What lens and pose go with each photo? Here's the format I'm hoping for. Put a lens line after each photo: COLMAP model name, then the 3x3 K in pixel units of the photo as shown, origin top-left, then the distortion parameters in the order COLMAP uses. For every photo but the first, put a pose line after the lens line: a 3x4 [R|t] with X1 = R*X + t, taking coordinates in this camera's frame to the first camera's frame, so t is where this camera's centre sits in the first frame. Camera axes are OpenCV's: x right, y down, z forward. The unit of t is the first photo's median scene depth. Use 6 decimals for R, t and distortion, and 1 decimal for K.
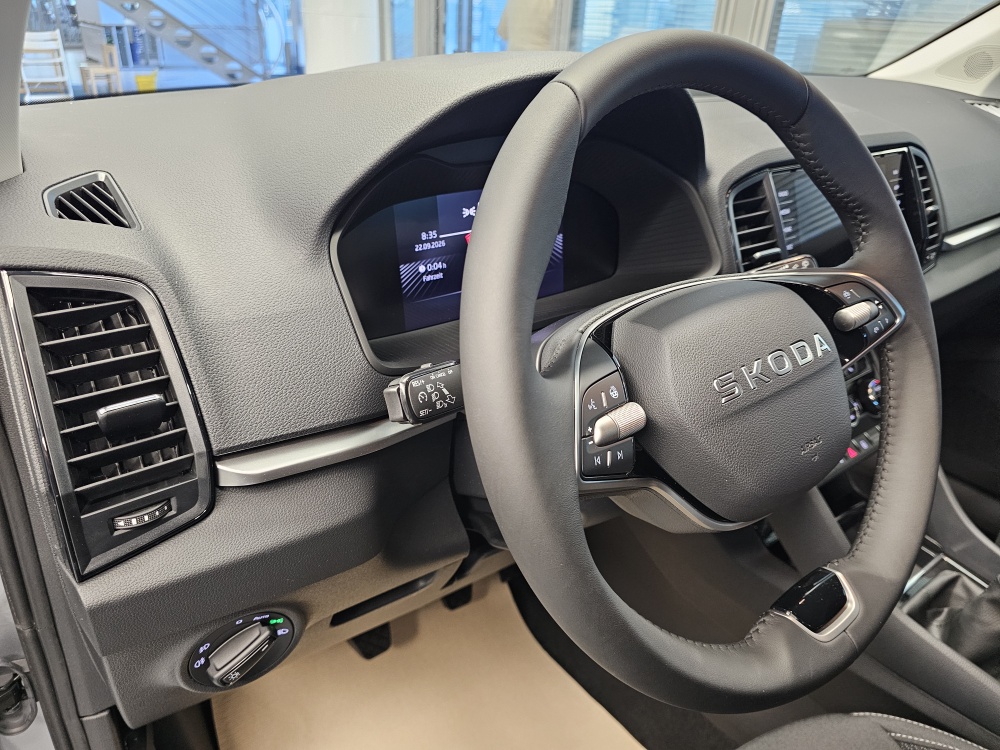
lens RADIAL K [[679.5, 0, 500.0], [0, 679.5, 375.0], [0, 0, 1]] dist [0.083656, -0.089427]
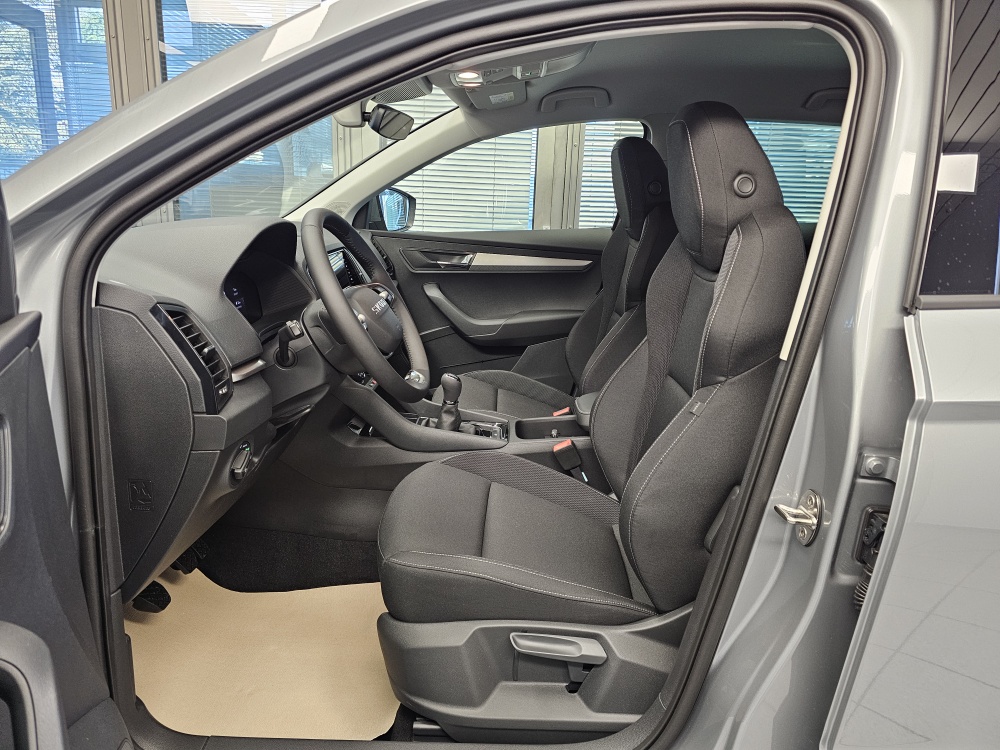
lens RADIAL K [[679.1, 0, 495.0], [0, 679.1, 366.3], [0, 0, 1]] dist [0.065314, -0.068685]
pose [[0.609885, -0.215369, 0.762664, -1.220850], [0.363504, 0.931180, -0.027730, 0.367995], [-0.704205, 0.294143, 0.646200, -0.914604]]
